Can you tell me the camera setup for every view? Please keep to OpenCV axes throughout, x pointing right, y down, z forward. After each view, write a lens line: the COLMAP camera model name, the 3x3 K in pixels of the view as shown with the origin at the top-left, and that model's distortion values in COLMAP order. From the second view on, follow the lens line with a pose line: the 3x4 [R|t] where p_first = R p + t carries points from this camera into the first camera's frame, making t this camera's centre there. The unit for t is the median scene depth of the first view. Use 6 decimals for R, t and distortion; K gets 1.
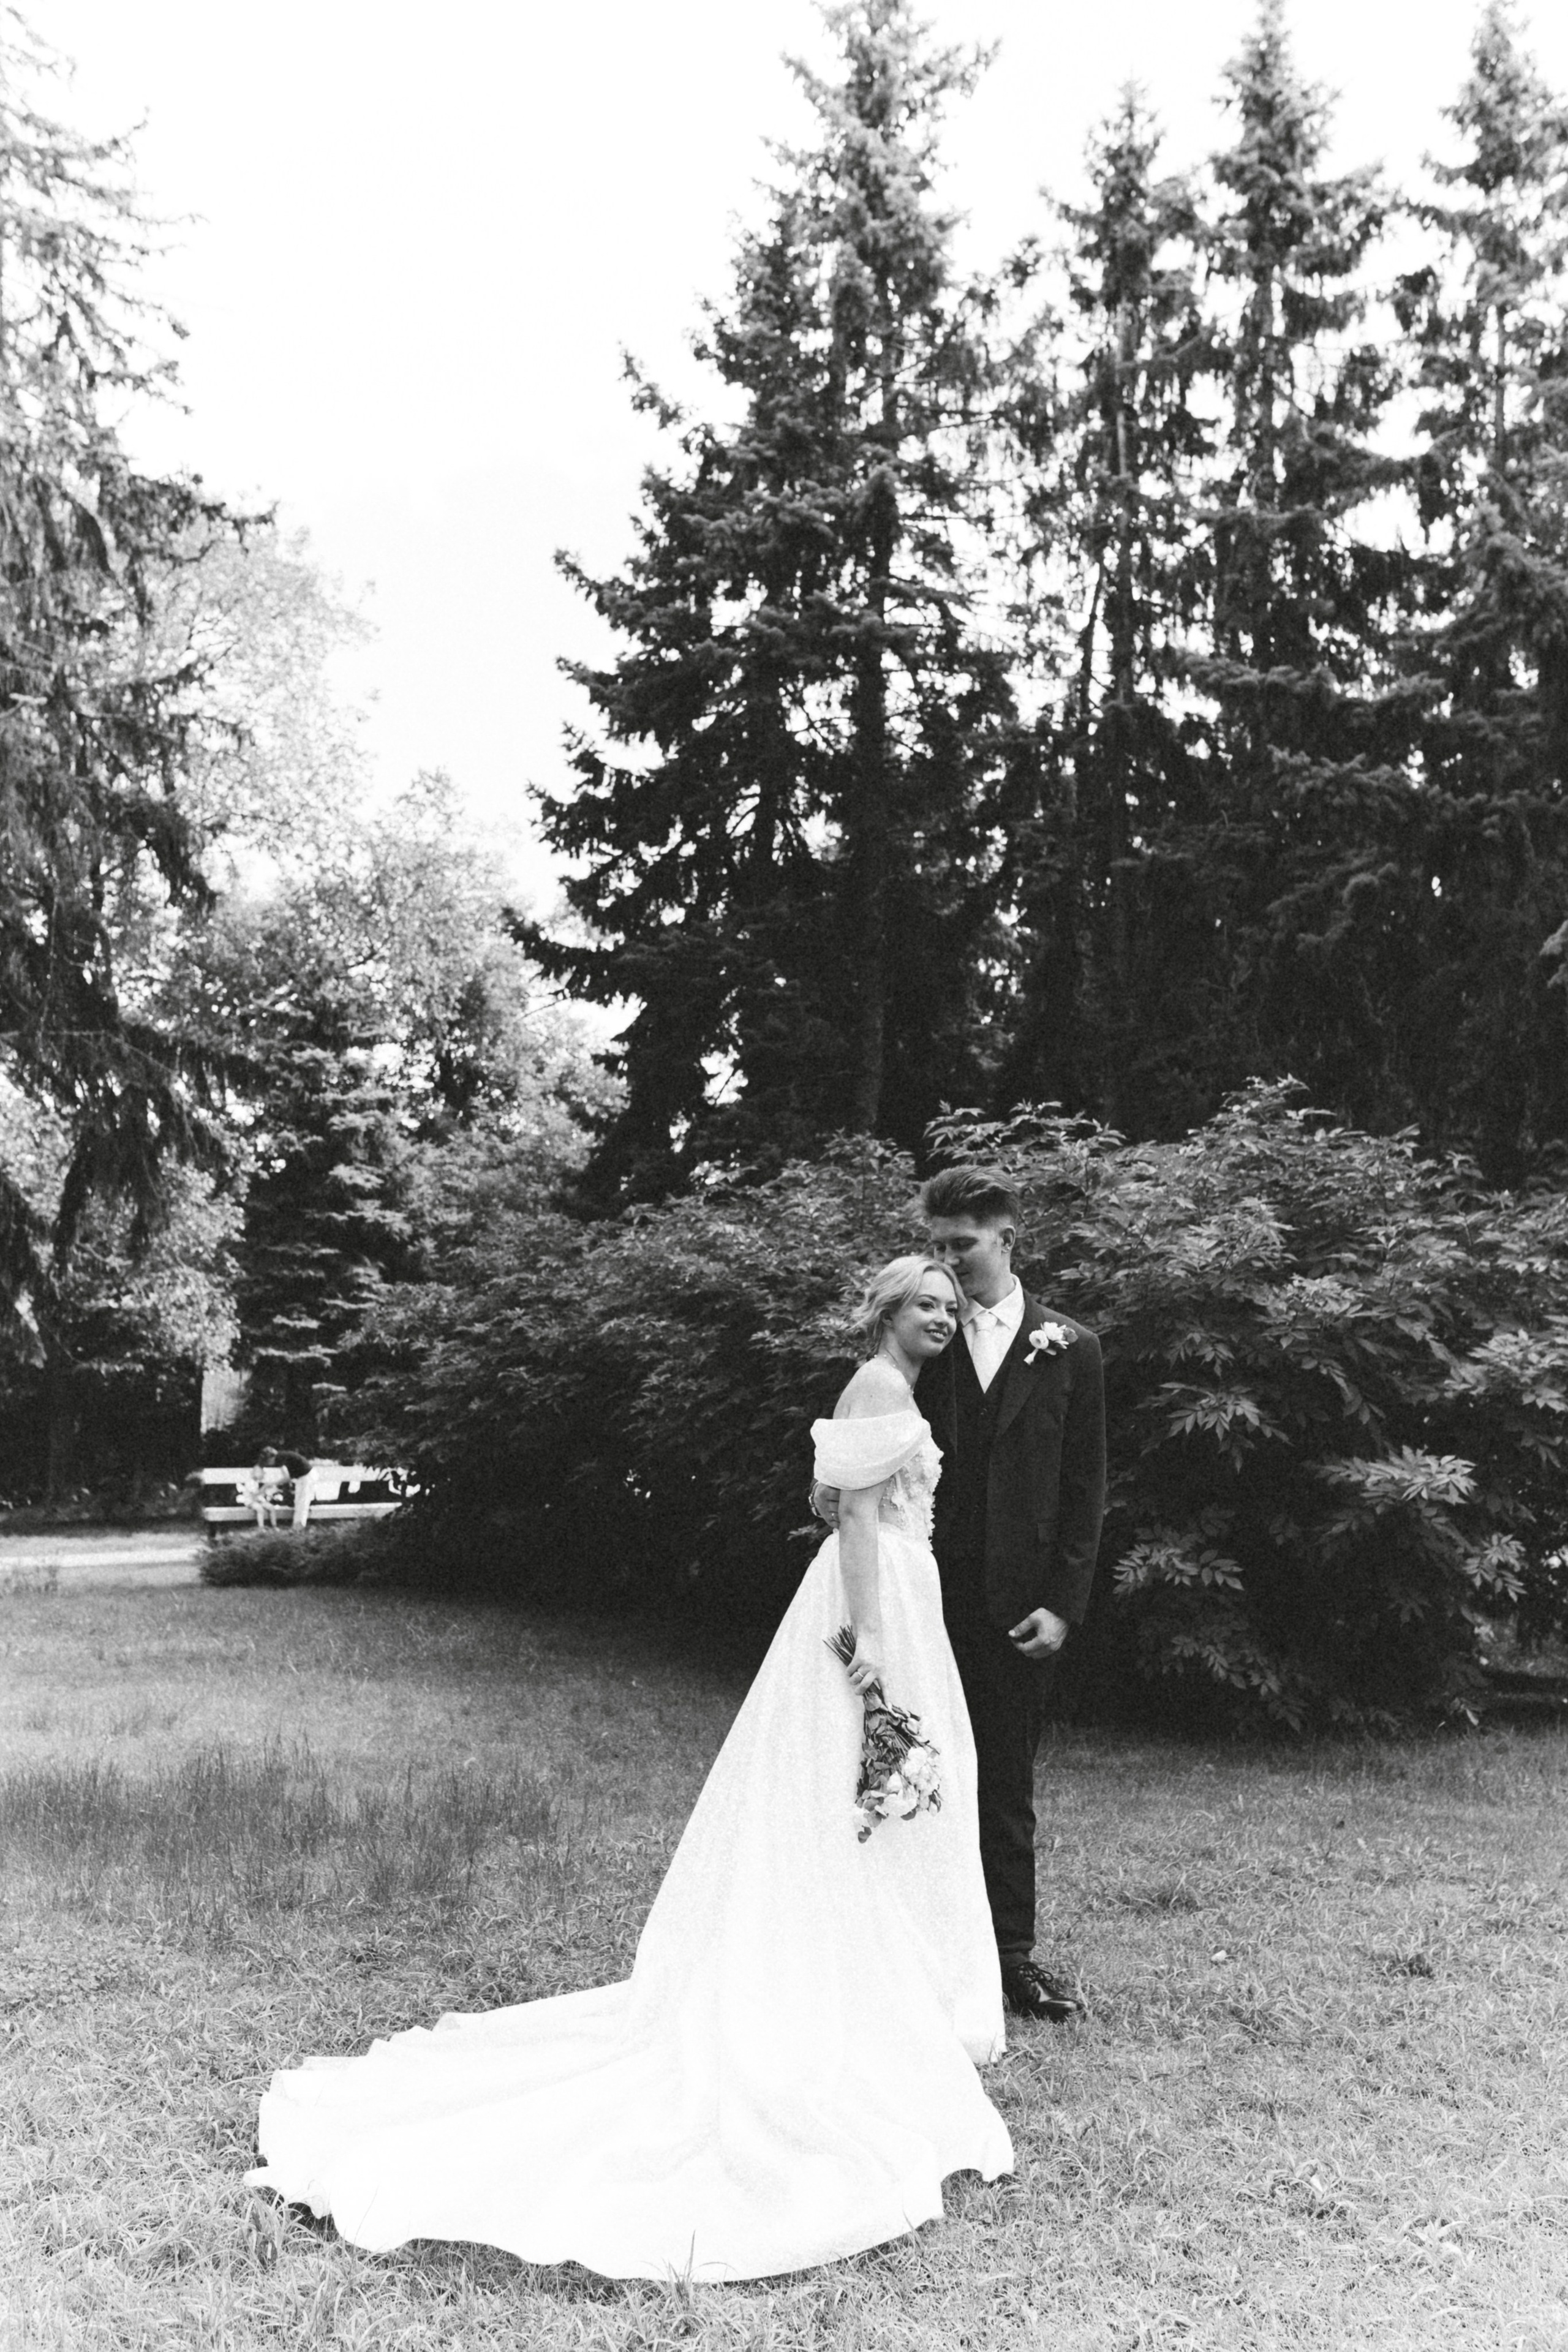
lens RADIAL K [[2372.8, 0, 806.8], [0, 2372.8, 1182.7], [0, 0, 1]] dist [0.006675, 0.039601]
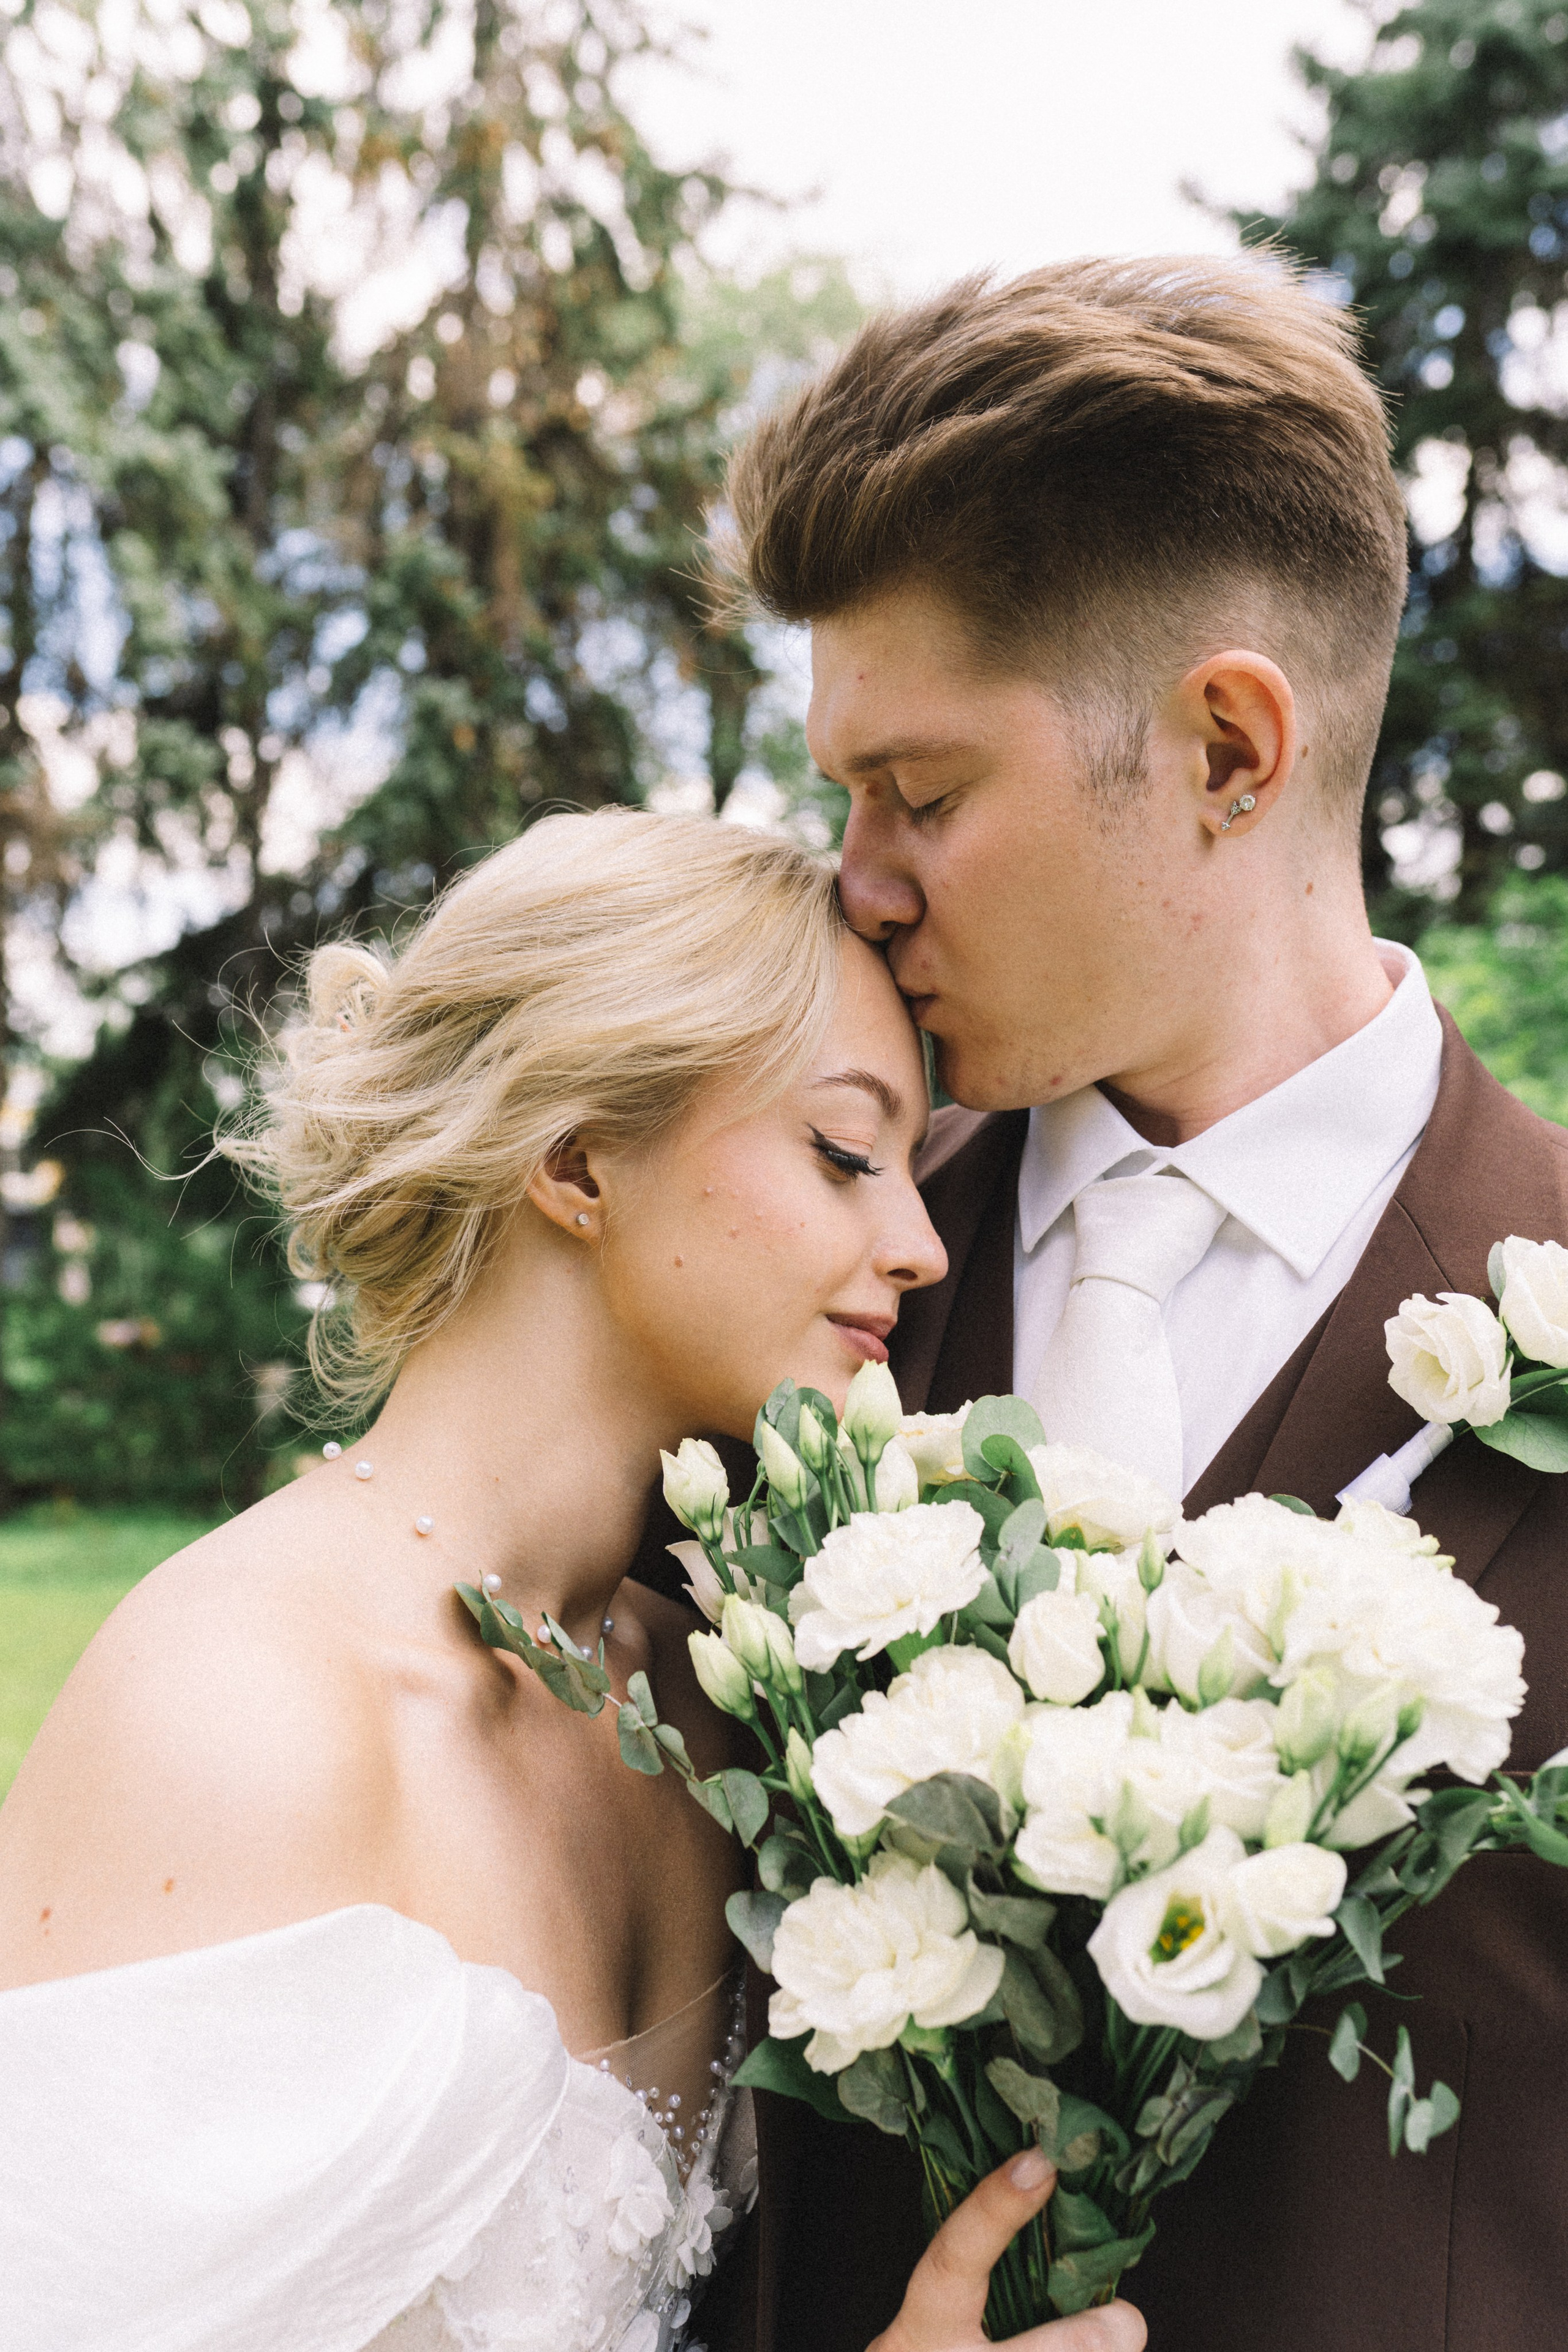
lens RADIAL K [[2284.0, 0, 776.1], [0, 2284.0, 1207.1], [0, 0, 1]] dist [-0.003810, 0.008978]
pose [[0.935680, -0.012128, -0.352641, 0.029785], [0.037437, 0.997180, 0.065038, 0.013184], [0.350858, -0.074057, 0.933496, 0.244412]]
